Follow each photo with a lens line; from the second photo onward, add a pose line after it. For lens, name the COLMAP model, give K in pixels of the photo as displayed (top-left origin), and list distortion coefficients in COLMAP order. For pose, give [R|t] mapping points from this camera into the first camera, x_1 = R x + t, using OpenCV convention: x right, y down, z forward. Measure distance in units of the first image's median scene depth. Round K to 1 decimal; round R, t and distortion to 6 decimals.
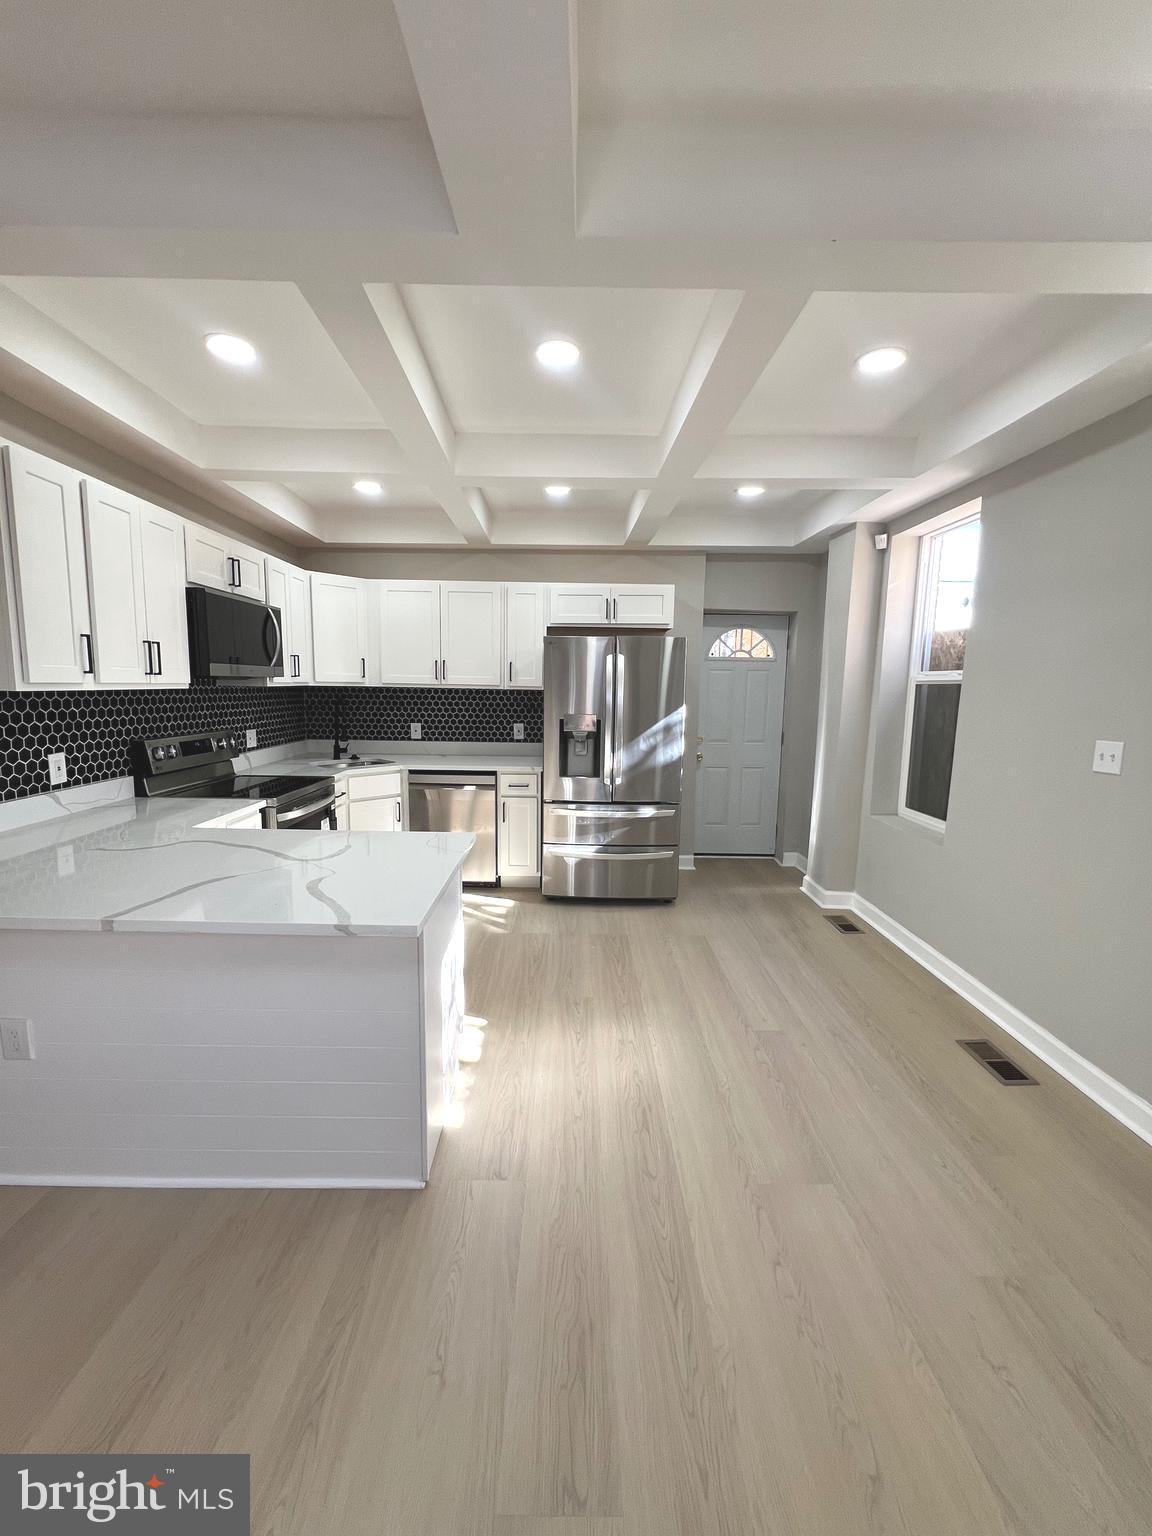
lens RADIAL K [[612.1, 0, 573.8], [0, 612.1, 766.0], [0, 0, 1]] dist [-0.002605, 0.000615]
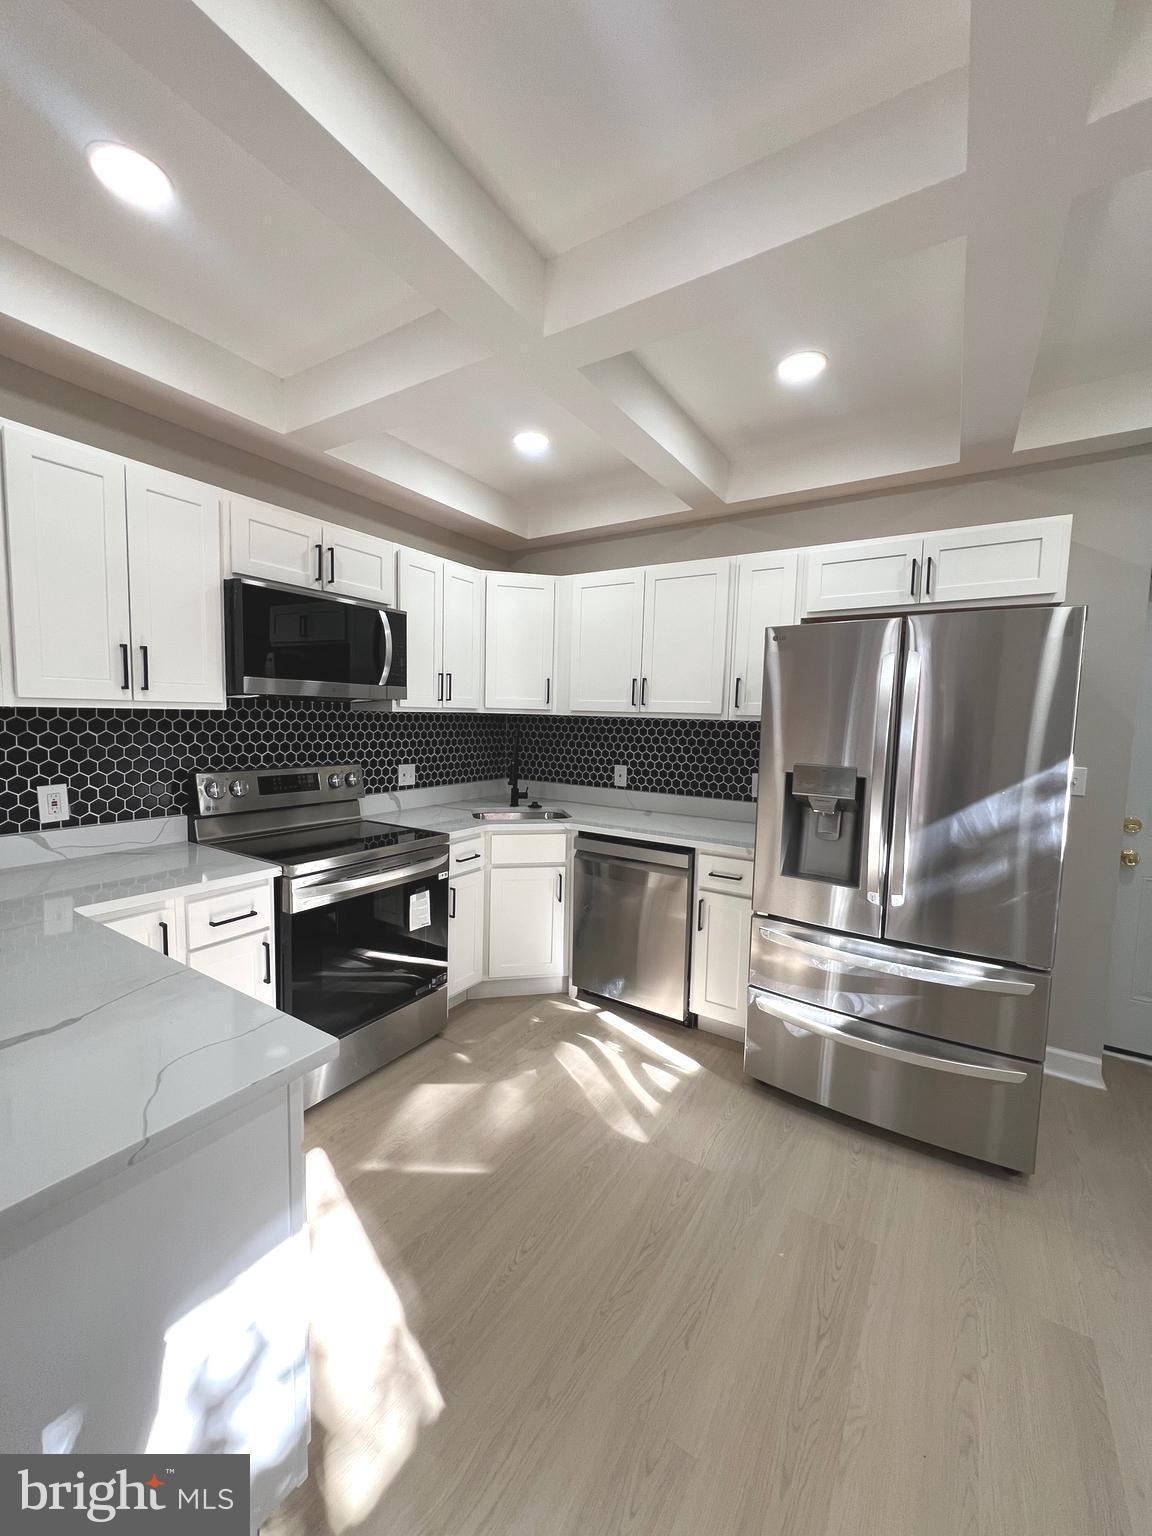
lens RADIAL K [[612.1, 0, 572.9], [0, 612.1, 768.3], [0, 0, 1]] dist [-0.002605, 0.000615]
pose [[0.839299, 0.052609, -0.541119, 0.111870], [-0.082866, 0.996057, -0.031690, -0.044924], [0.537318, 0.071438, 0.840349, 0.408886]]
